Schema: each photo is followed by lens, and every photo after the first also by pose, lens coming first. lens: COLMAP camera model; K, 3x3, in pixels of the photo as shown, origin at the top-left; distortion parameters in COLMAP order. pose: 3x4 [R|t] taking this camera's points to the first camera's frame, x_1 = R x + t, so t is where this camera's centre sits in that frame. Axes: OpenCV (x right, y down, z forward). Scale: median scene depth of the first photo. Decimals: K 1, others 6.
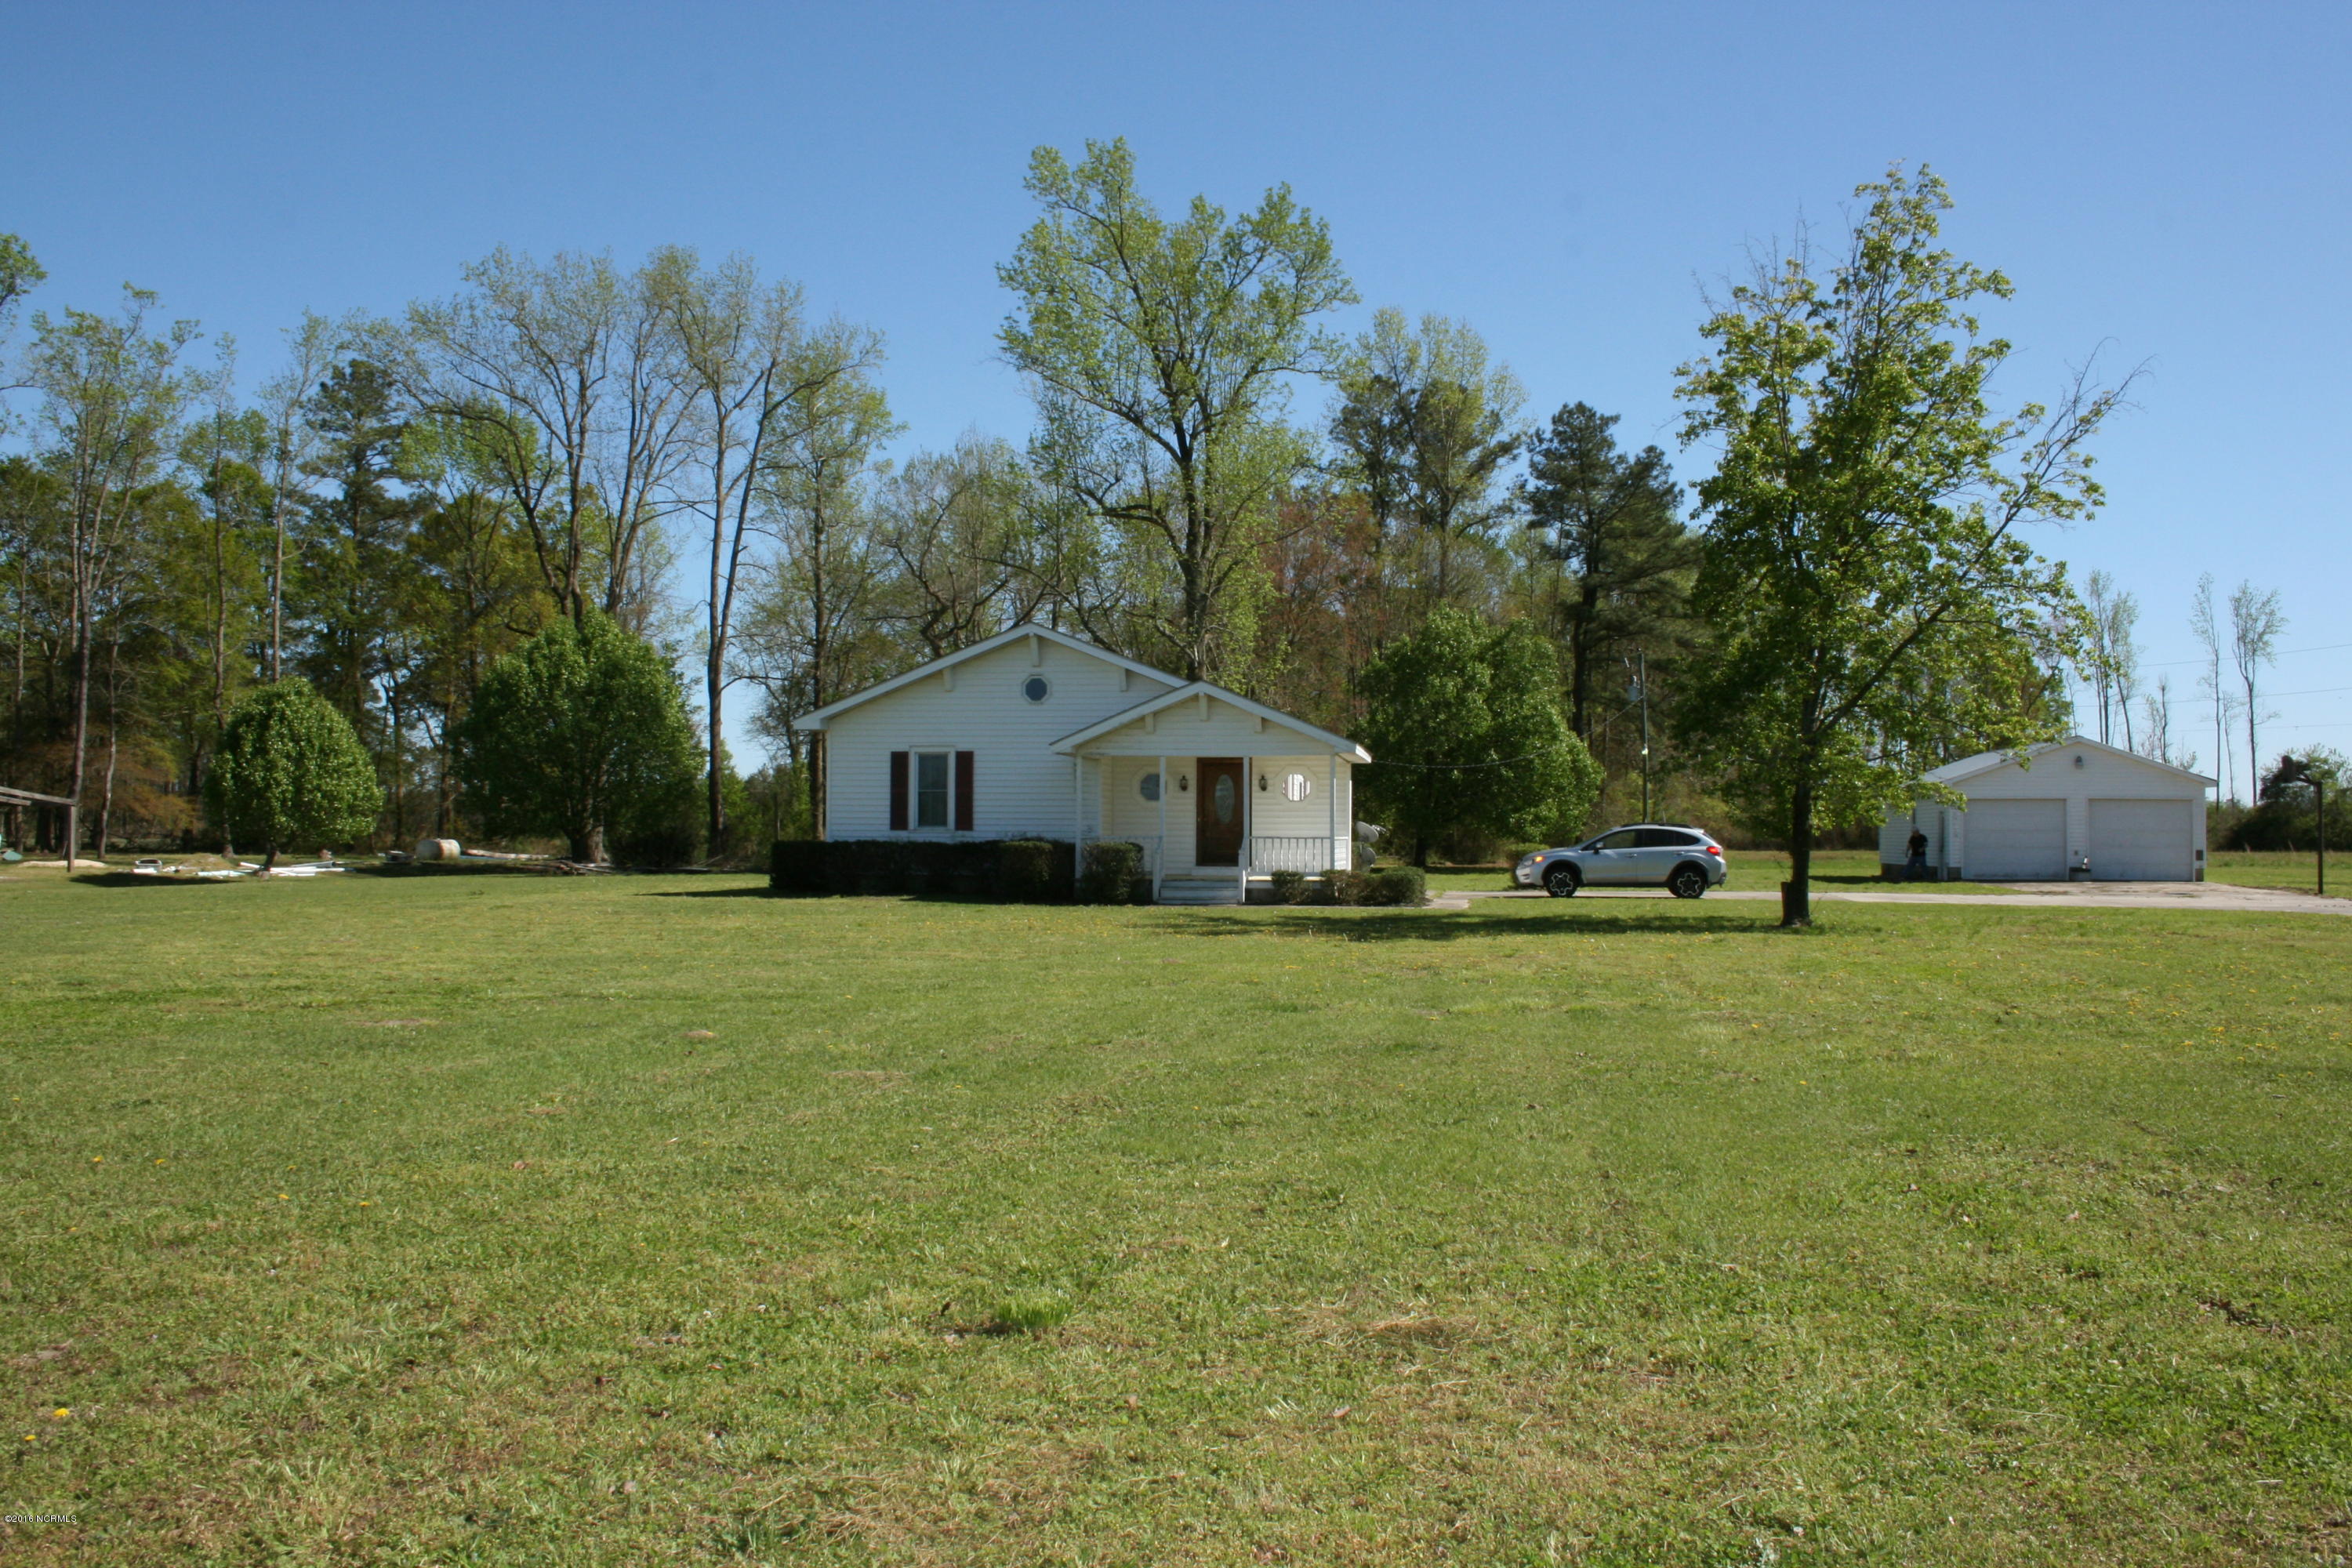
lens RADIAL K [[1986.9, 0, 1176.0], [0, 1986.9, 784.0], [0, 0, 1]] dist [-0.155405, 0.158025]
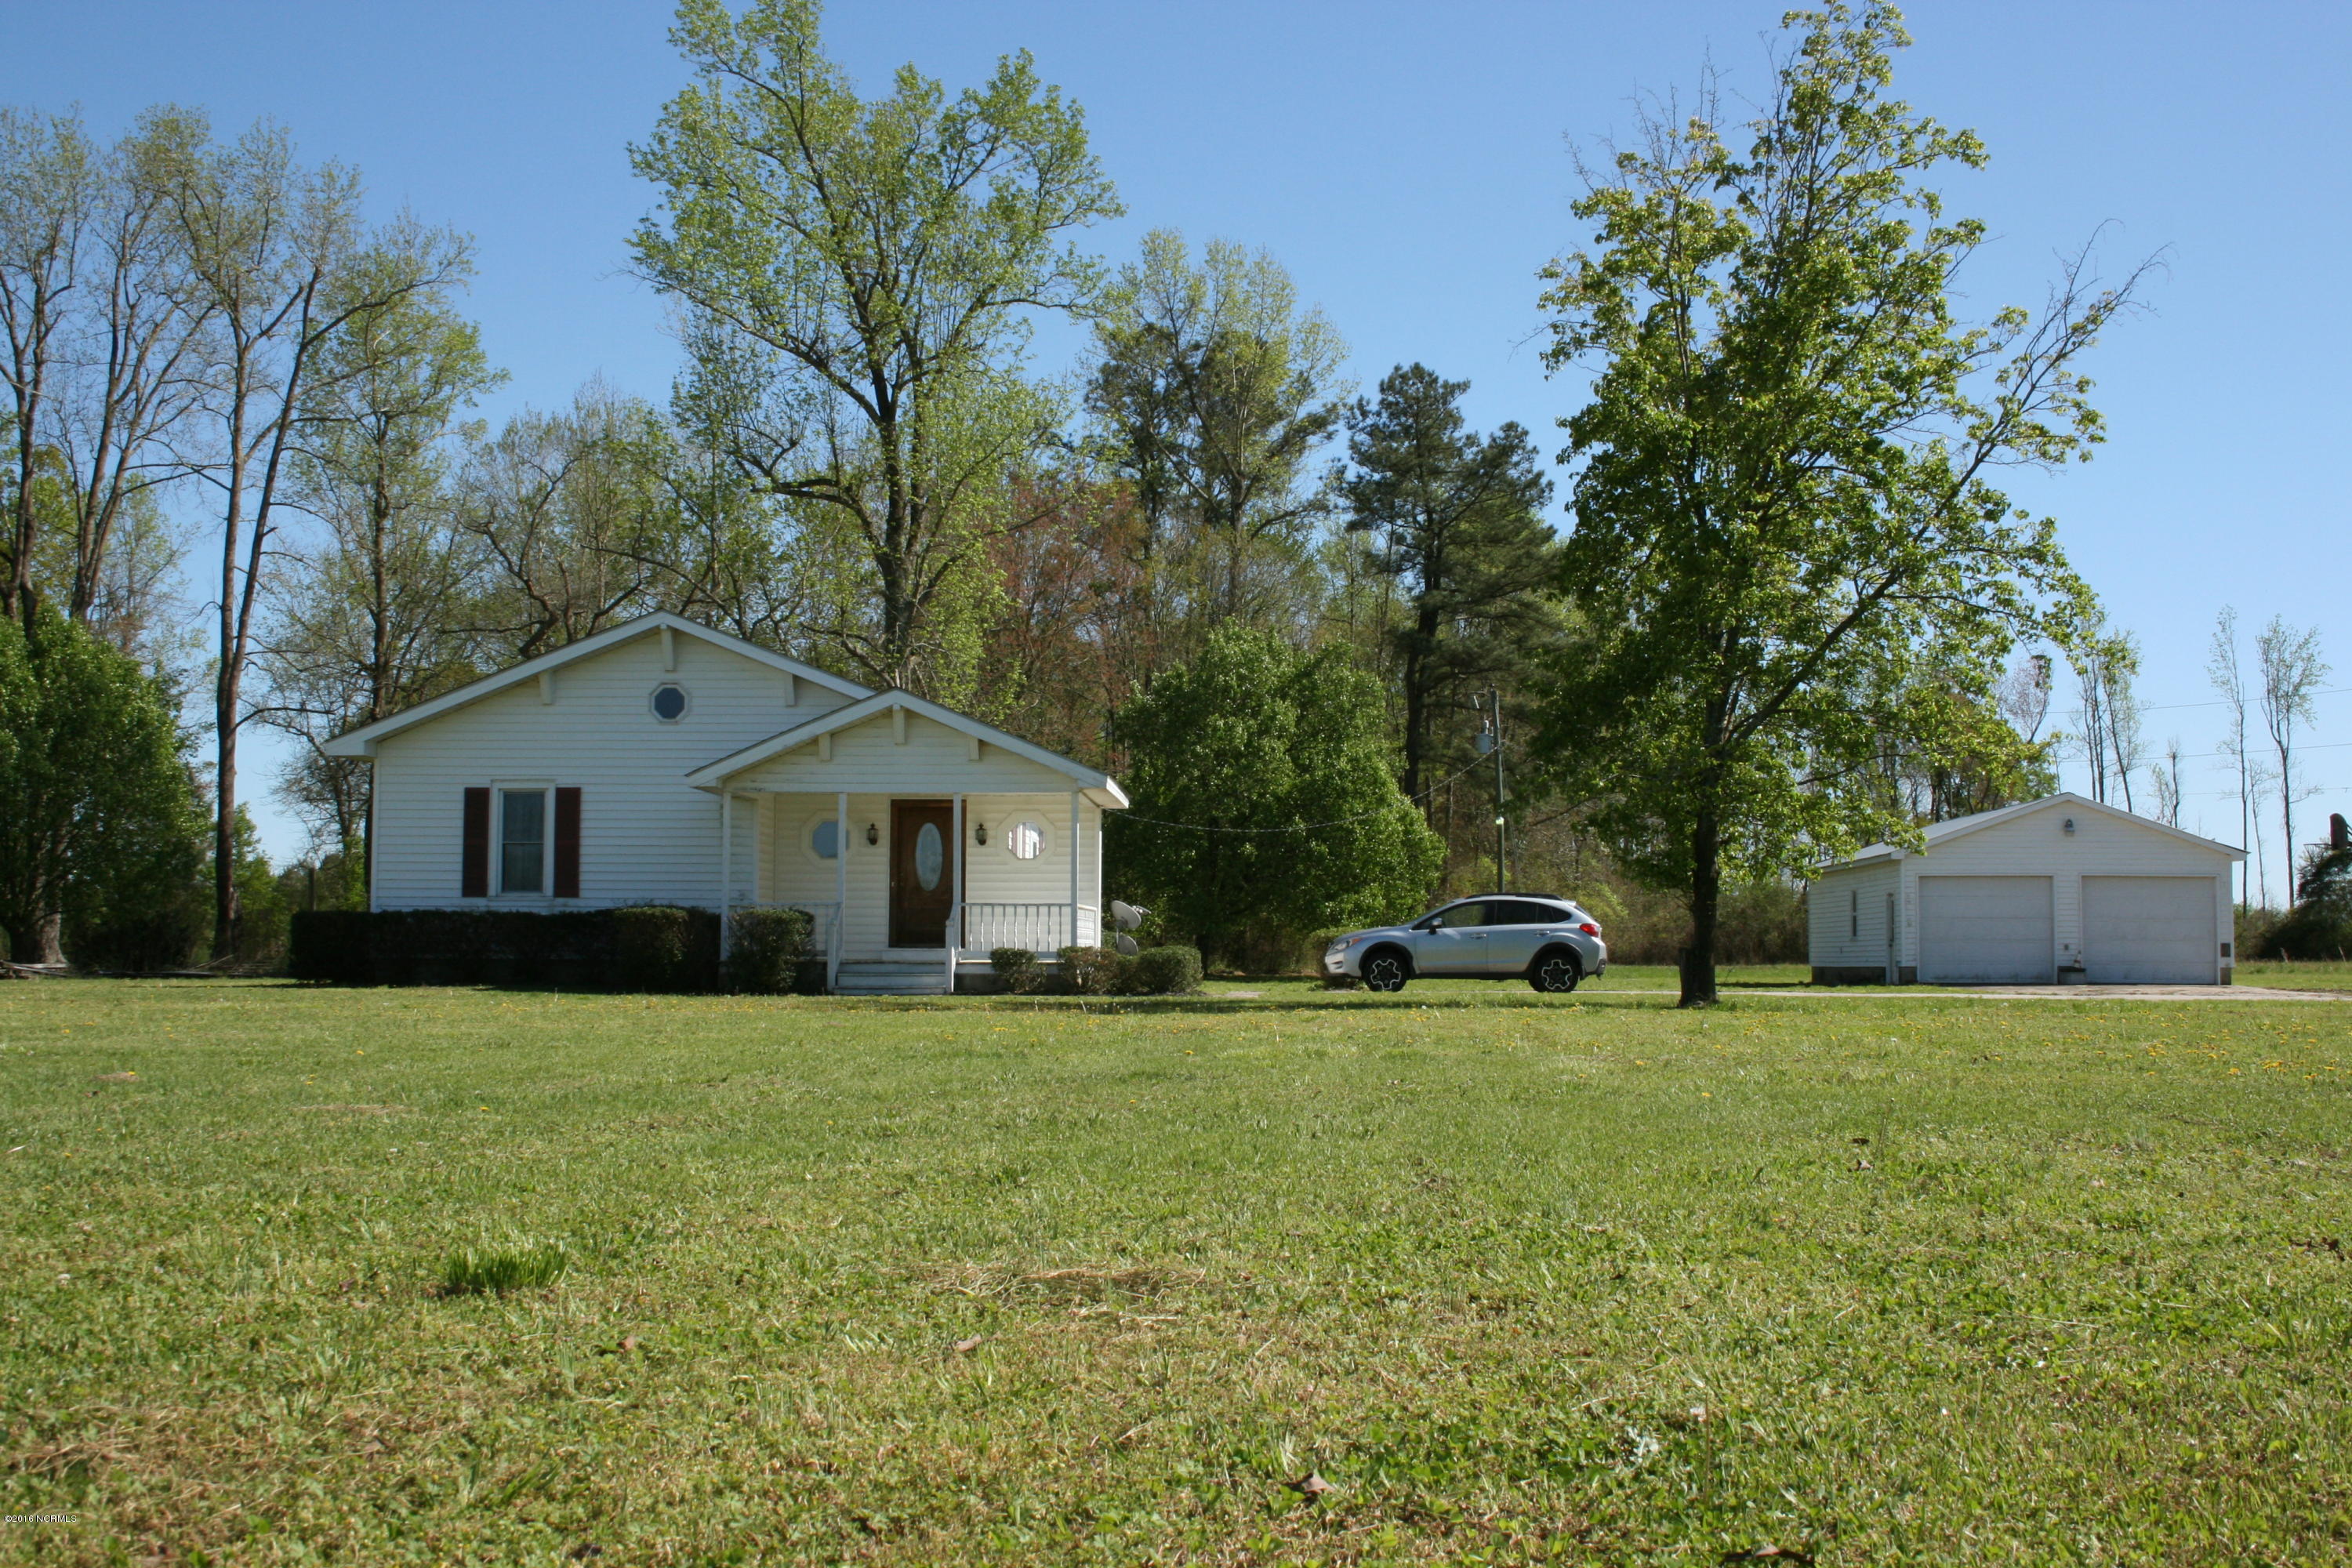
lens RADIAL K [[2663.1, 0, 1176.4], [0, 2663.1, 804.9], [0, 0, 1]] dist [-0.111403, 0.213185]
pose [[0.993761, 0.007227, 0.111301, 0.003353], [-0.003750, 0.999499, -0.031420, 0.010699], [-0.111472, 0.030806, 0.993290, 0.009713]]
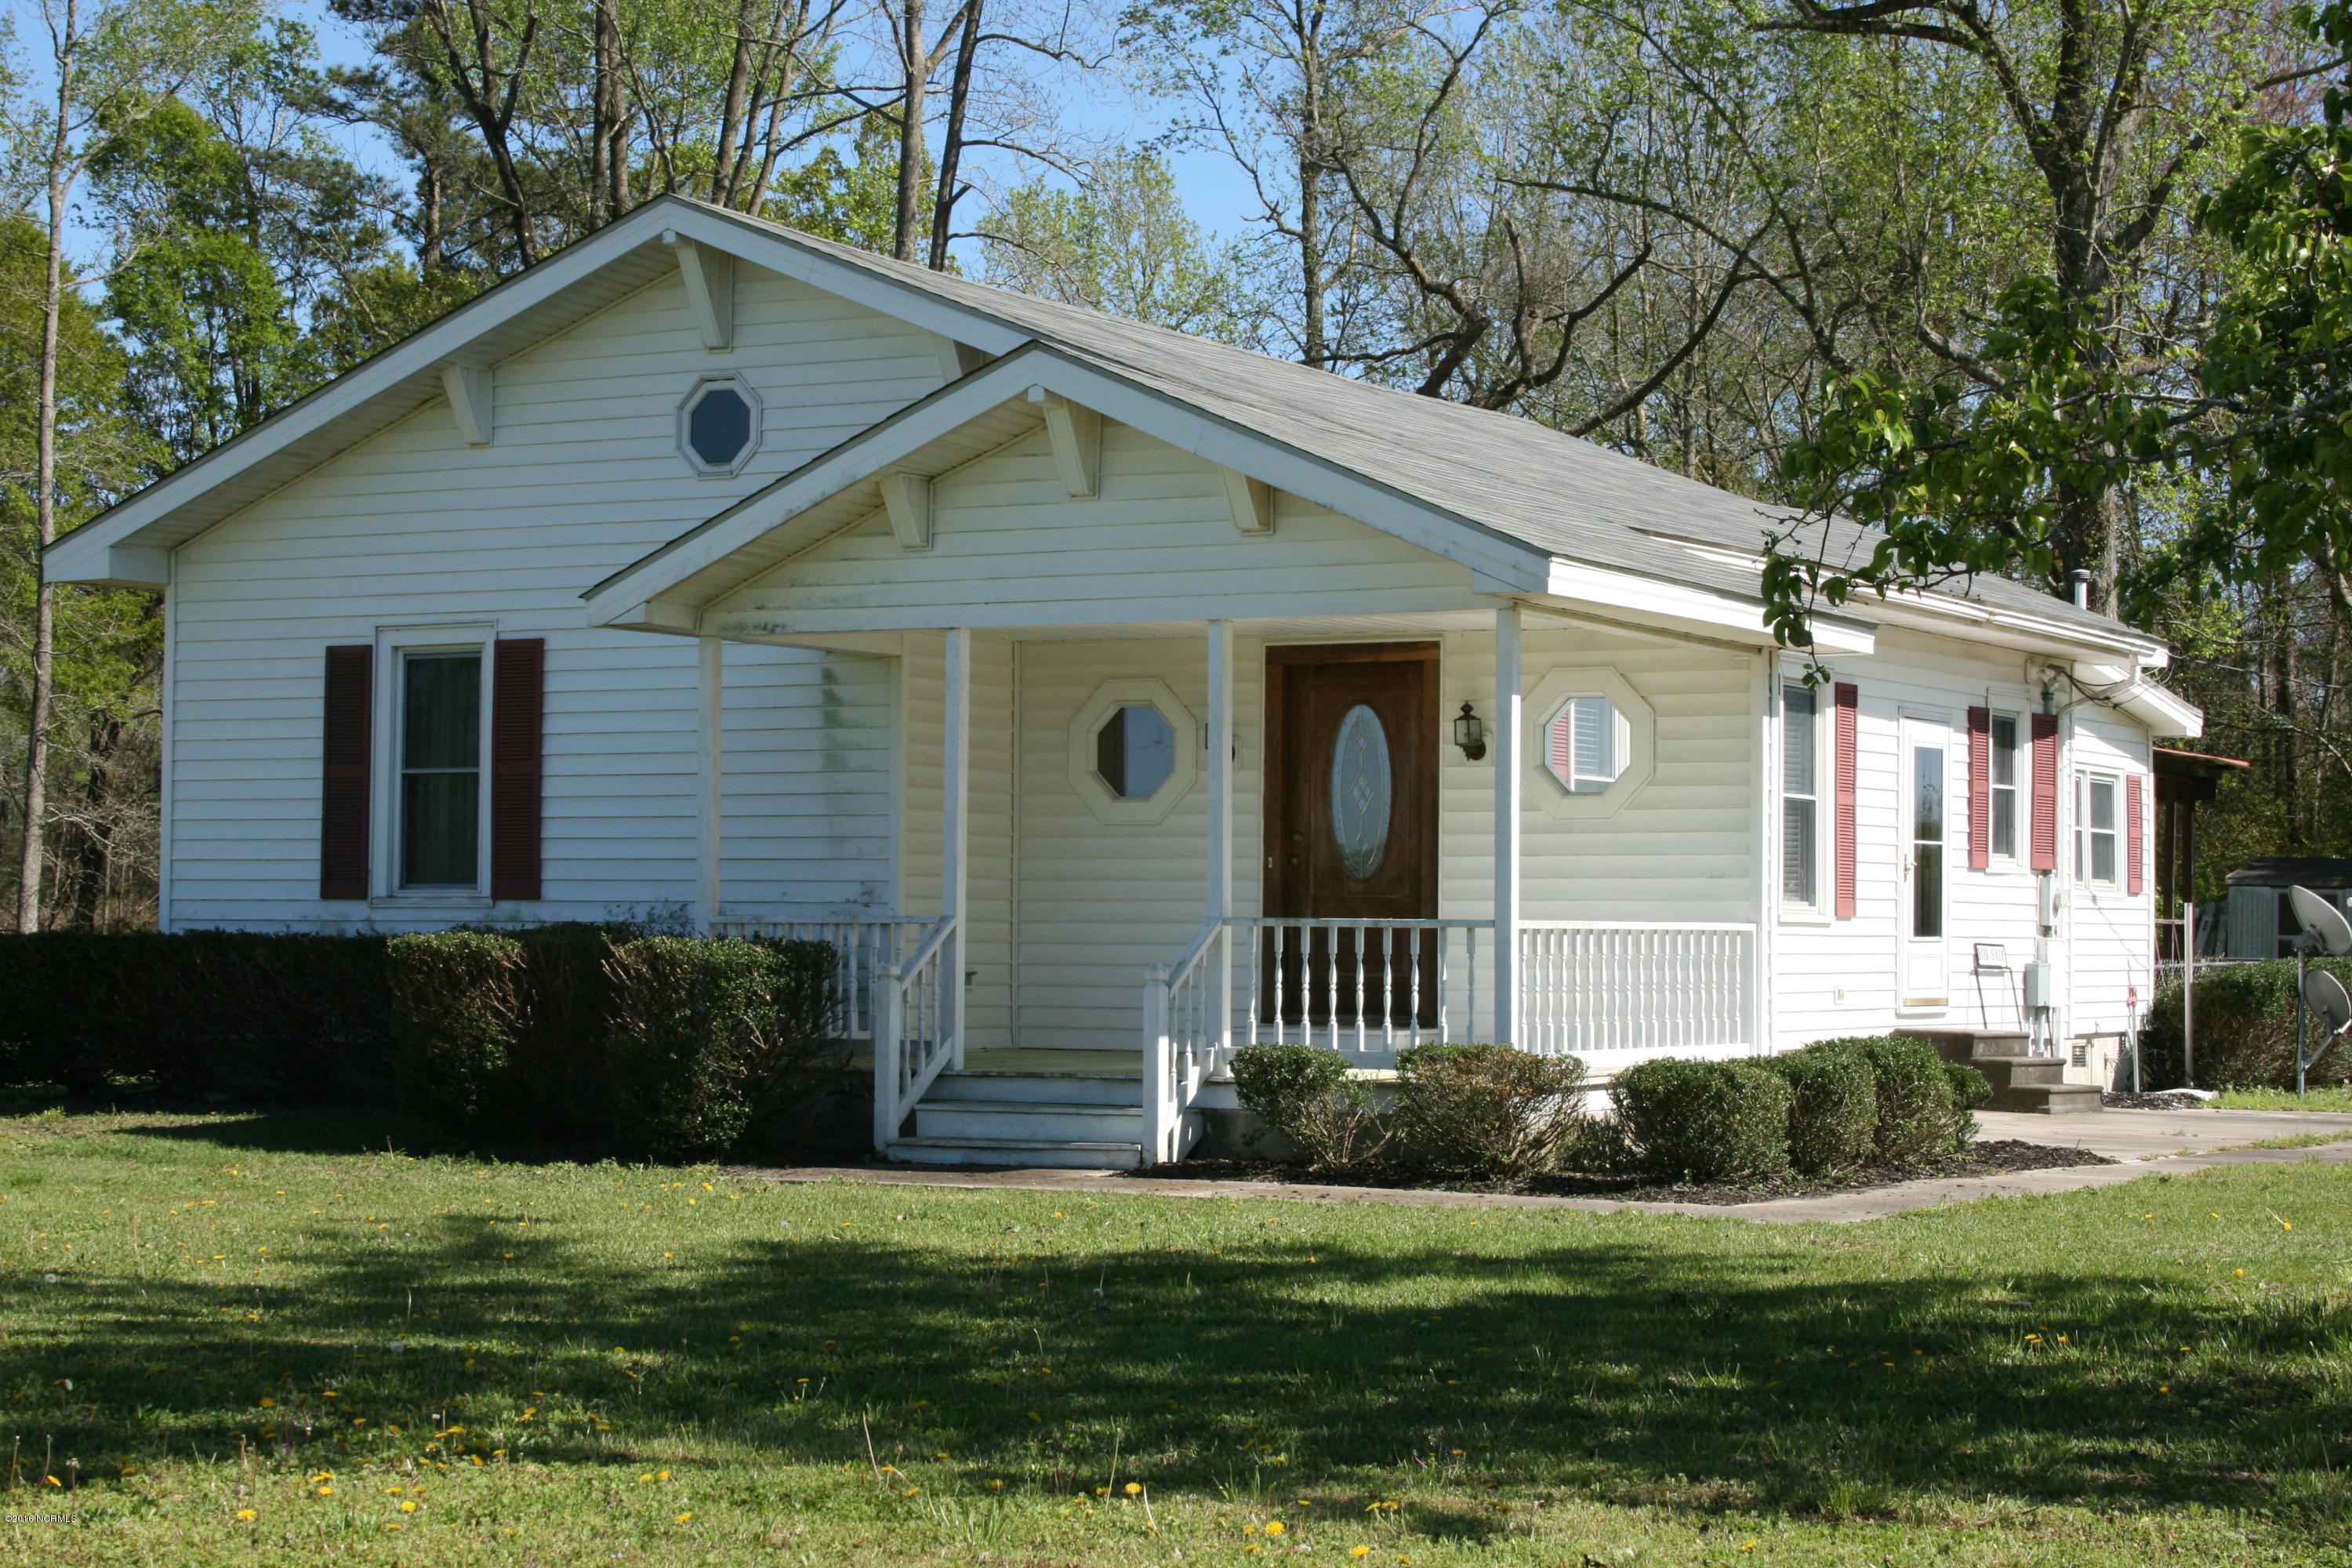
lens RADIAL K [[4383.4, 0, 1176.0], [0, 4383.4, 784.0], [0, 0, 1]] dist [-0.009419, -0.026512]
pose [[0.940669, -0.008463, -0.339219, 0.120019], [0.004691, 0.999918, -0.011937, 0.007889], [0.339292, 0.009637, 0.940632, 0.223658]]
